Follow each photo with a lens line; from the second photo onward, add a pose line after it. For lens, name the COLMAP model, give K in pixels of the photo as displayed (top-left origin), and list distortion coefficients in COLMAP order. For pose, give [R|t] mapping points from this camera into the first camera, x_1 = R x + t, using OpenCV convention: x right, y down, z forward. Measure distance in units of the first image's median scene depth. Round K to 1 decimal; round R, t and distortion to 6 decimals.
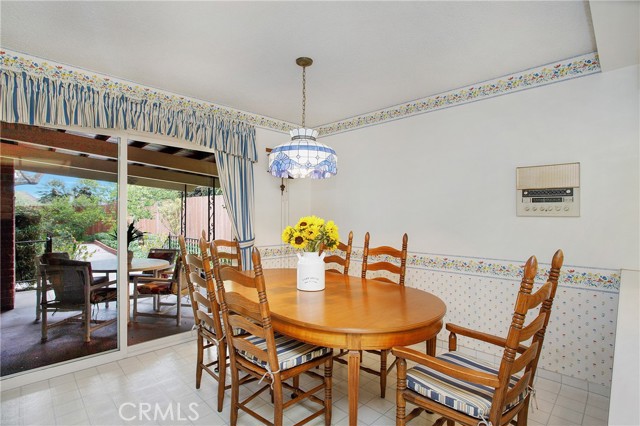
lens RADIAL K [[333.6, 0, 316.8], [0, 333.6, 216.1], [0, 0, 1]] dist [-0.050267, 0.003195]
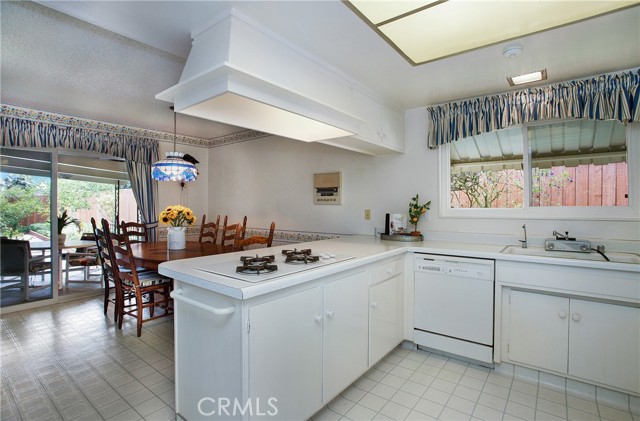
lens RADIAL K [[330.4, 0, 316.8], [0, 330.4, 205.4], [0, 0, 1]] dist [-0.030170, 0.005798]
pose [[0.991748, -0.007680, 0.127973, 0.345615], [0.007570, 0.999970, 0.001340, 0.002683], [-0.127980, -0.000360, 0.991777, -0.527082]]
